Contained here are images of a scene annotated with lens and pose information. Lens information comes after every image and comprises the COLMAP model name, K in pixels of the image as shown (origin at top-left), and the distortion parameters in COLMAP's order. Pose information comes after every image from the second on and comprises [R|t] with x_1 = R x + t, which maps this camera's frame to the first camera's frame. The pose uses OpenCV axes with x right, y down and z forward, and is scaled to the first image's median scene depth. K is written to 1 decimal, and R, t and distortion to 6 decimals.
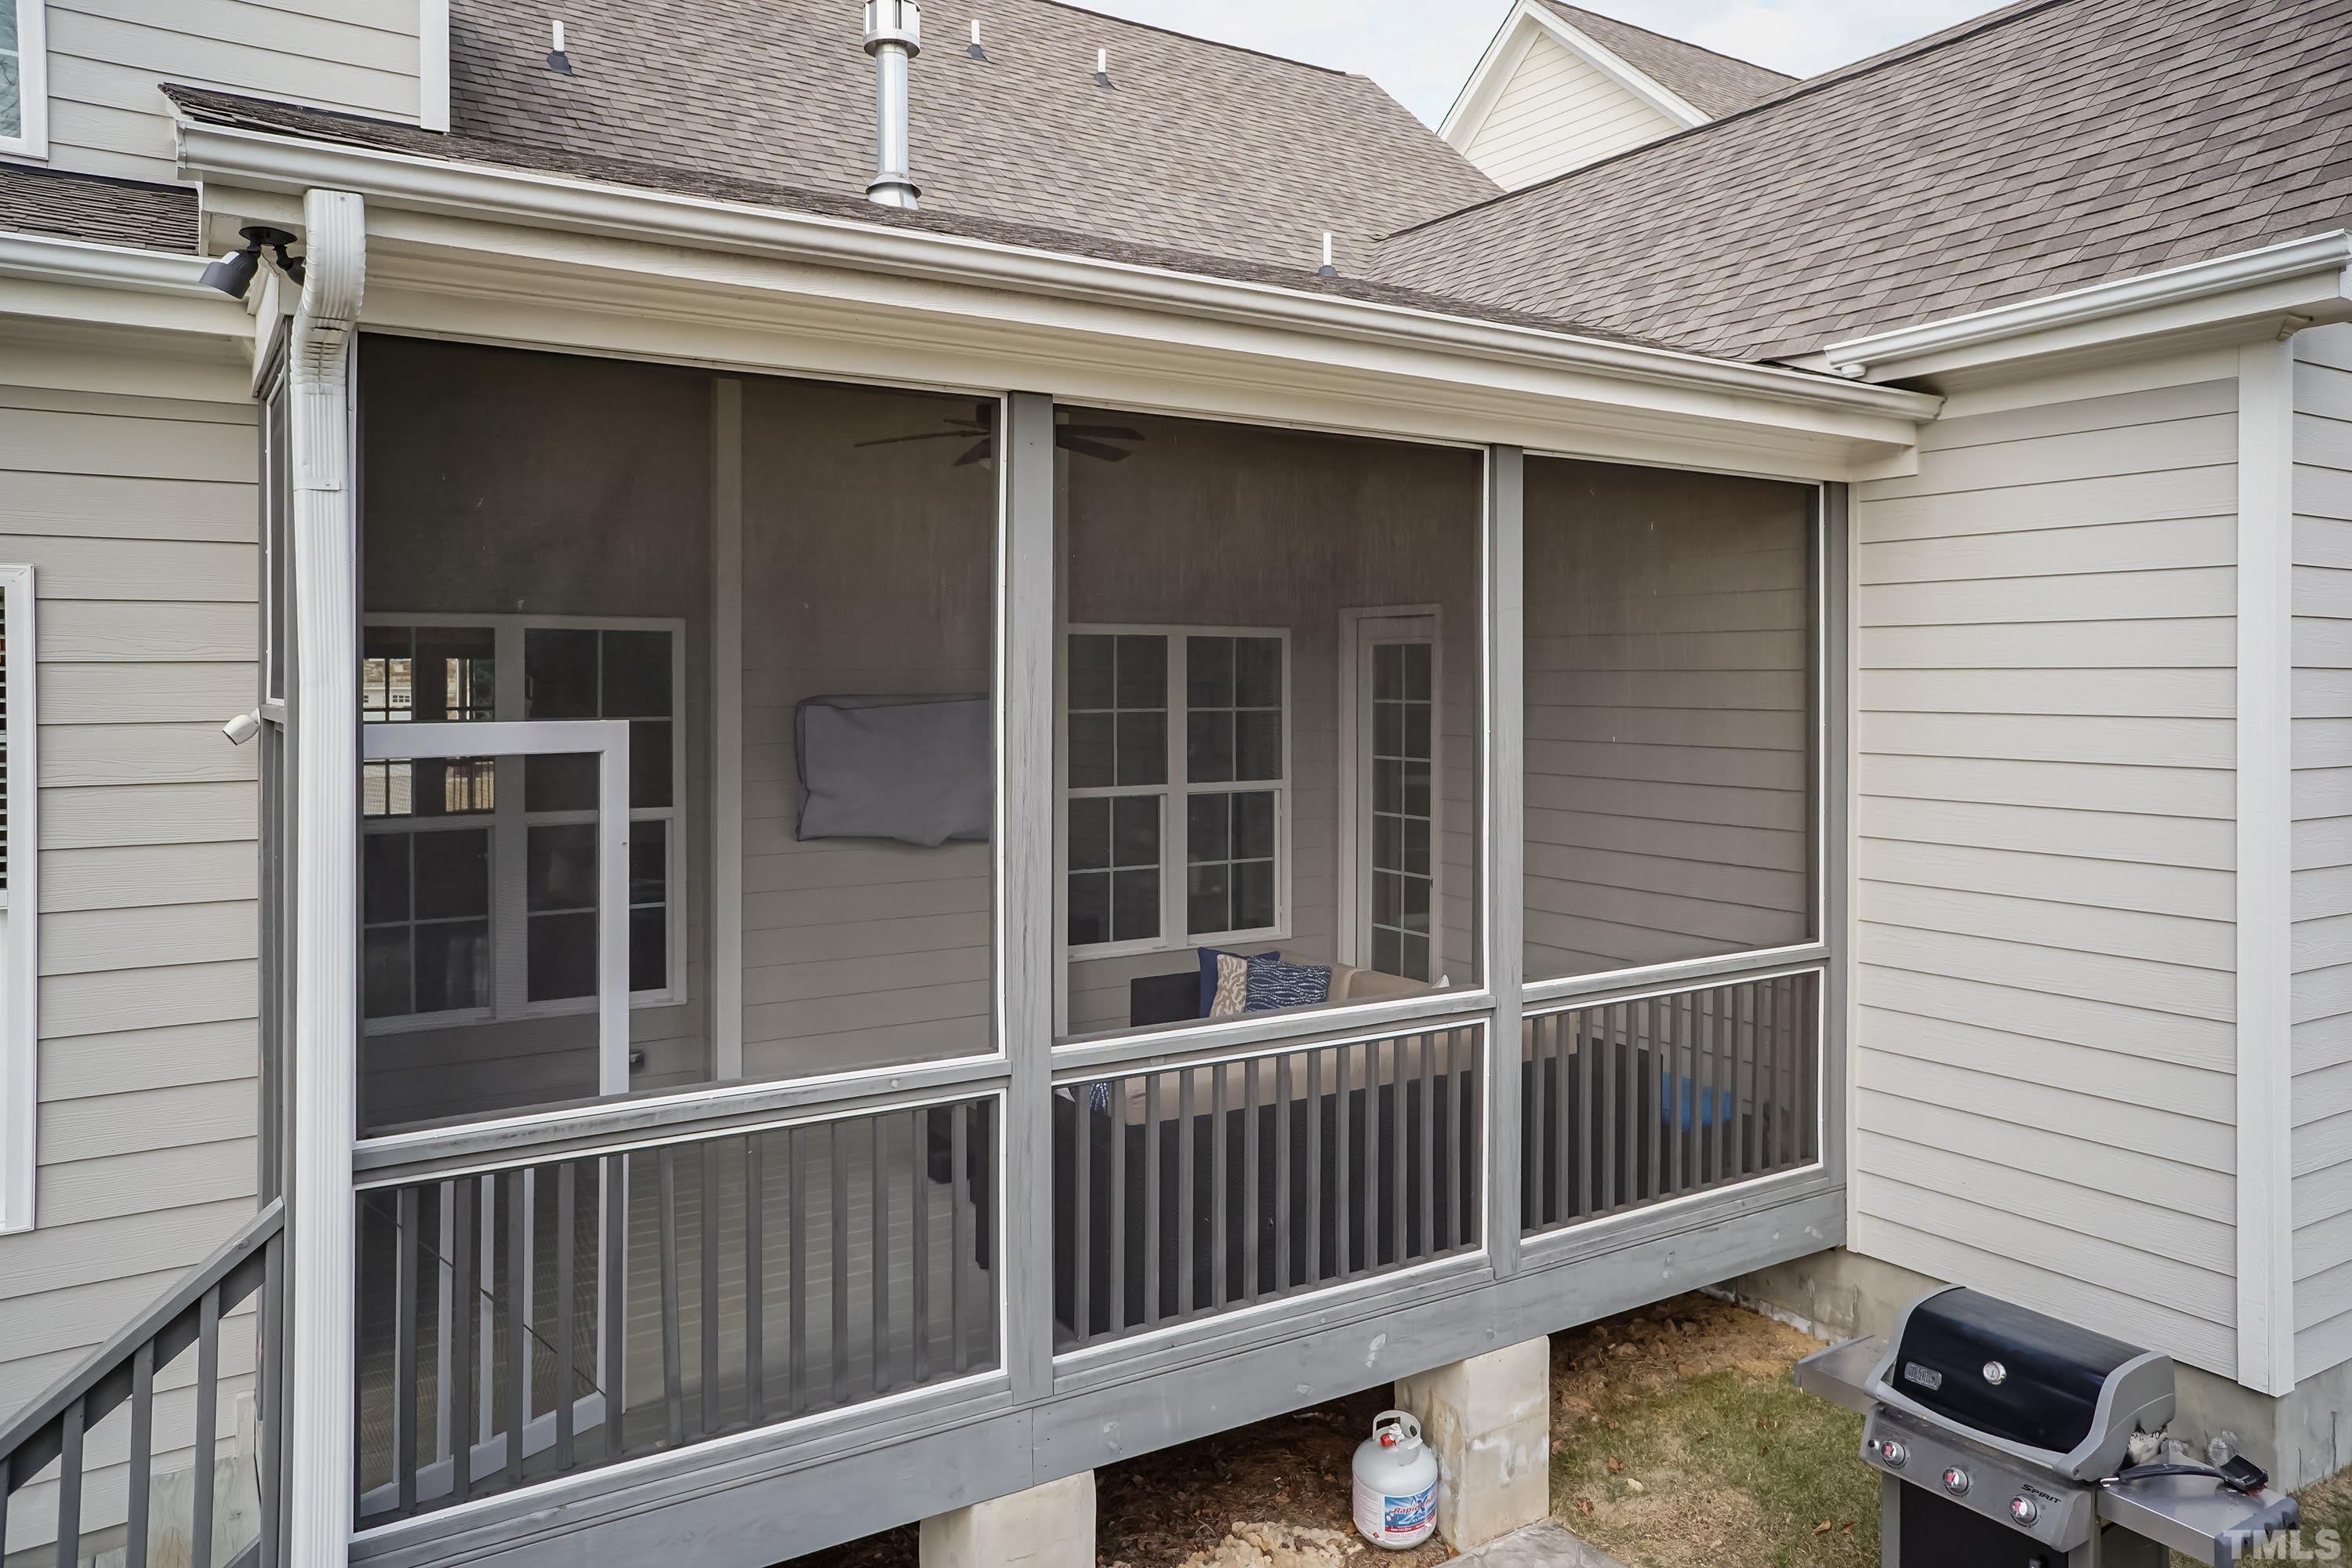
lens RADIAL K [[1624.8, 0, 1211.4], [0, 1624.8, 677.3], [0, 0, 1]] dist [-0.050949, 0.079681]
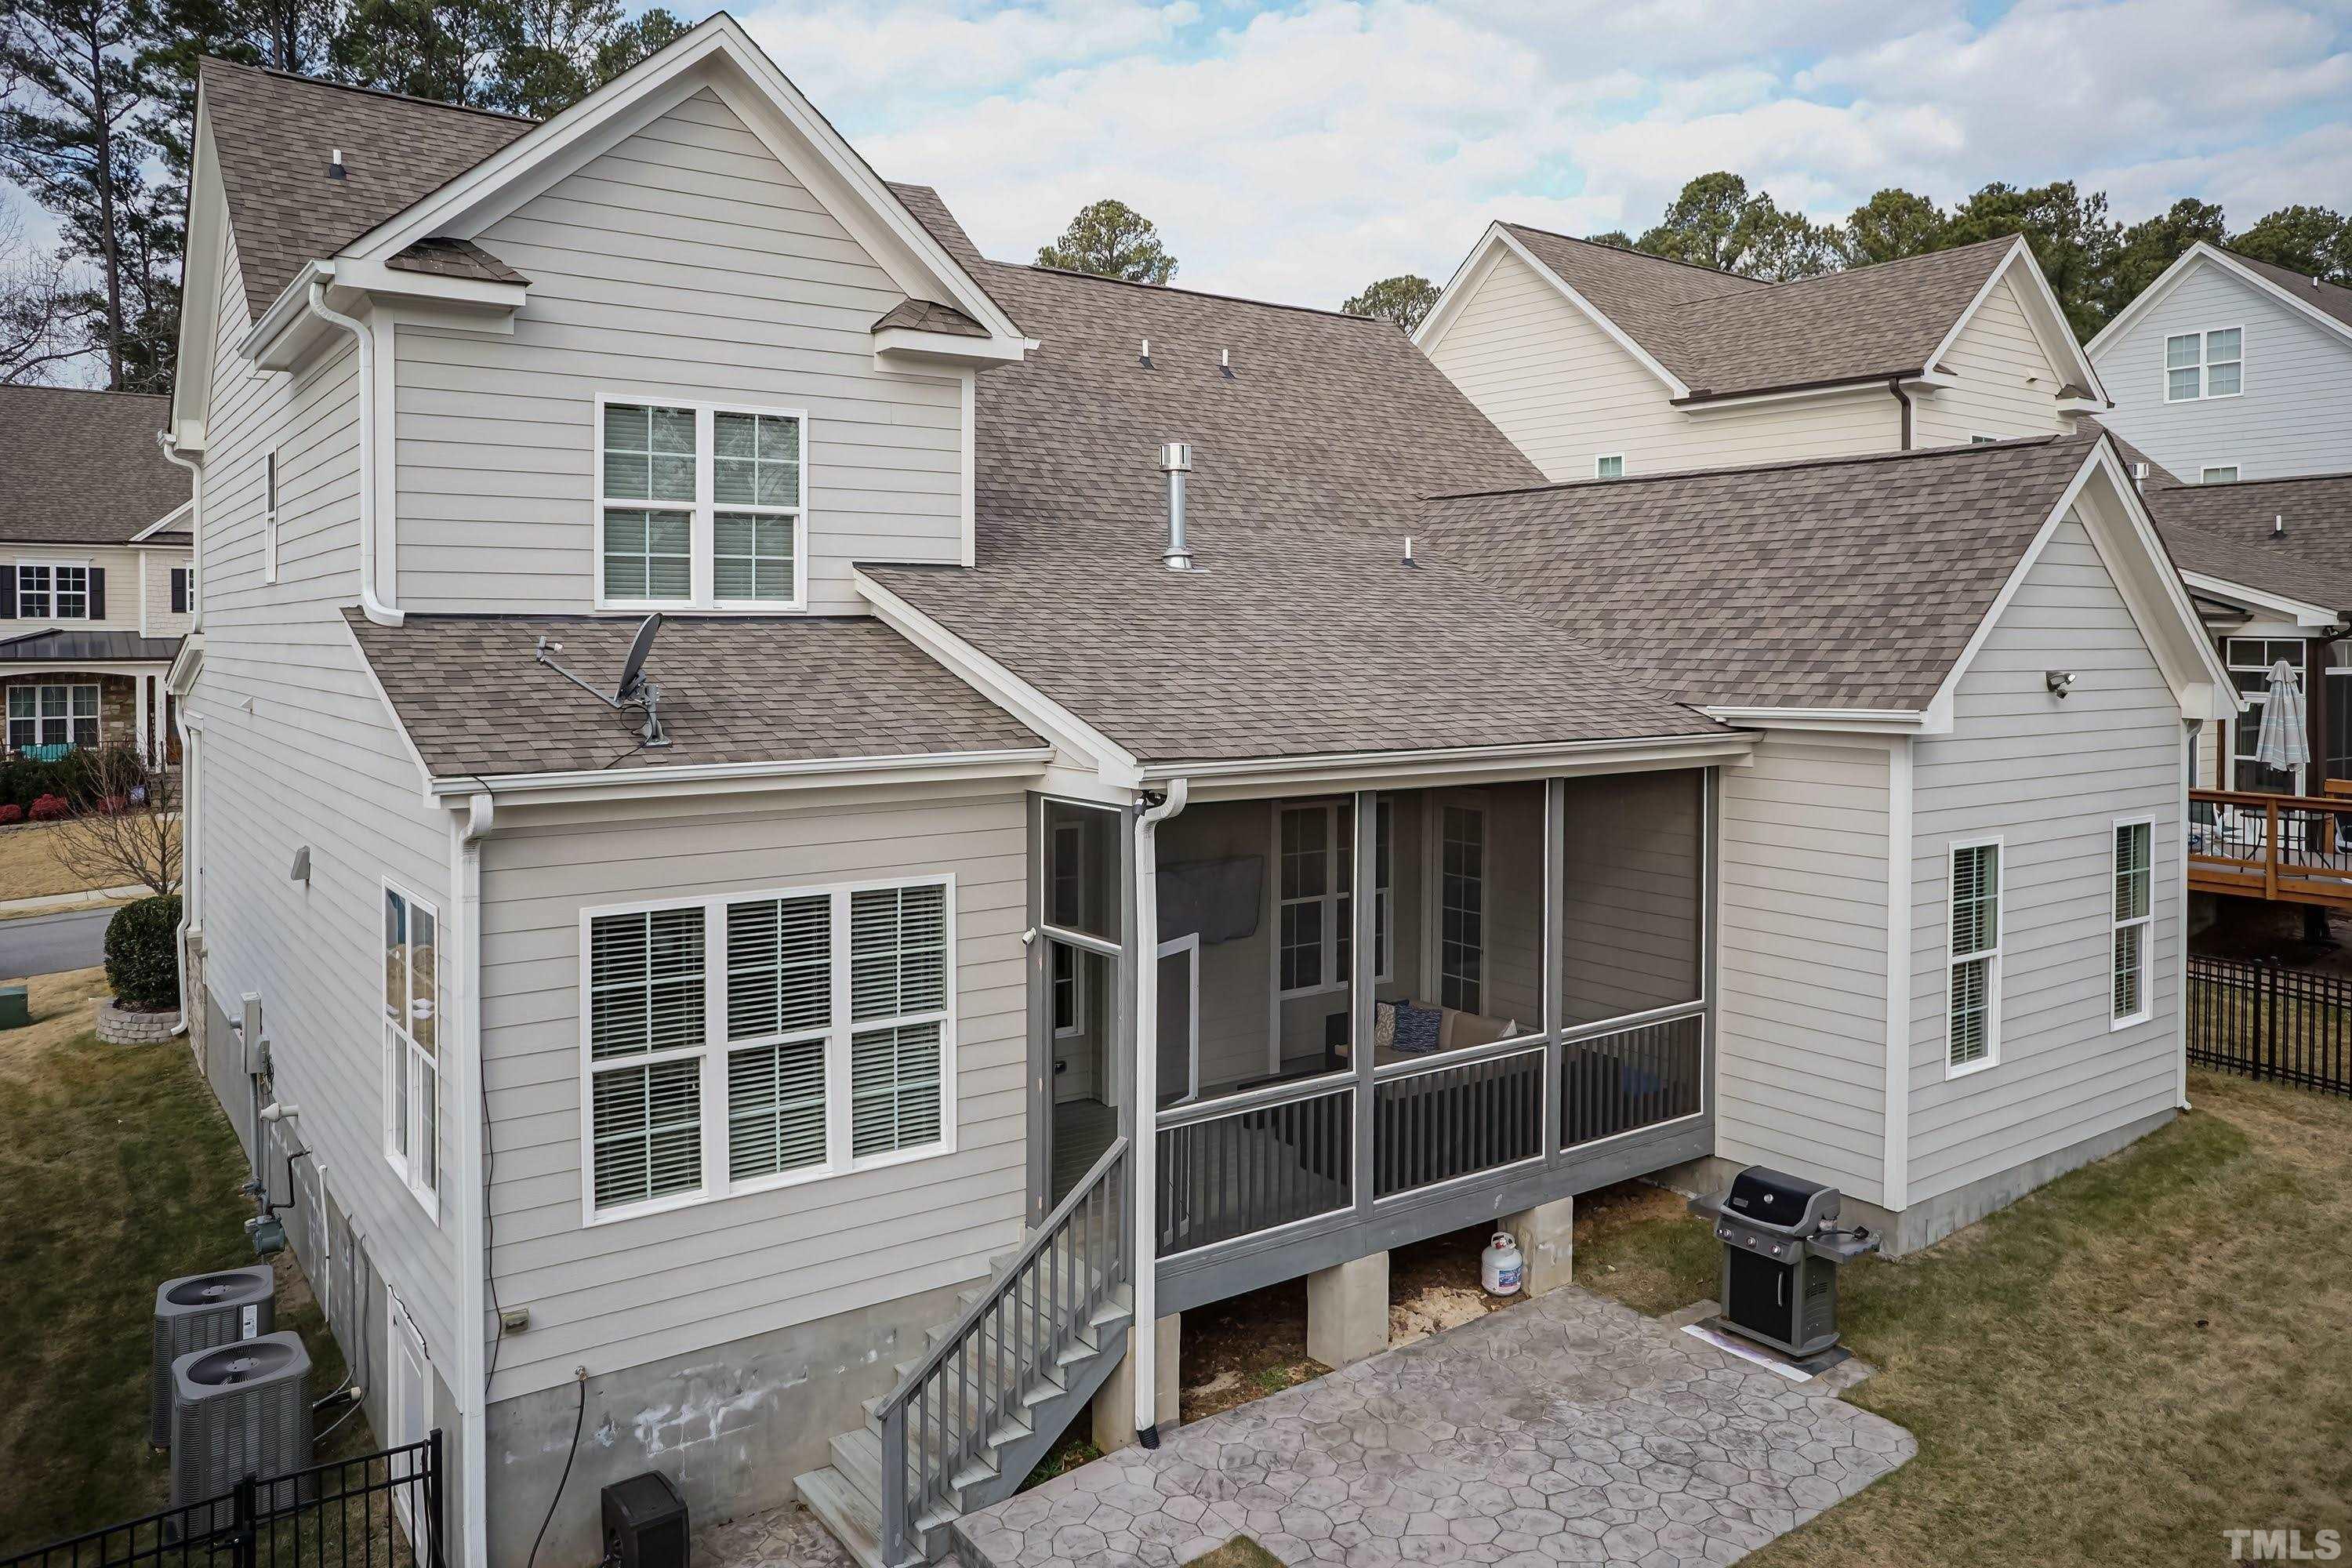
lens RADIAL K [[1625.4, 0, 1222.4], [0, 1625.4, 659.4], [0, 0, 1]] dist [-0.035317, 0.036859]
pose [[0.998230, 0.002028, 0.059433, -0.373896], [-0.002834, 0.999905, 0.013489, -0.318391], [-0.059400, -0.013634, 0.998141, -1.068086]]
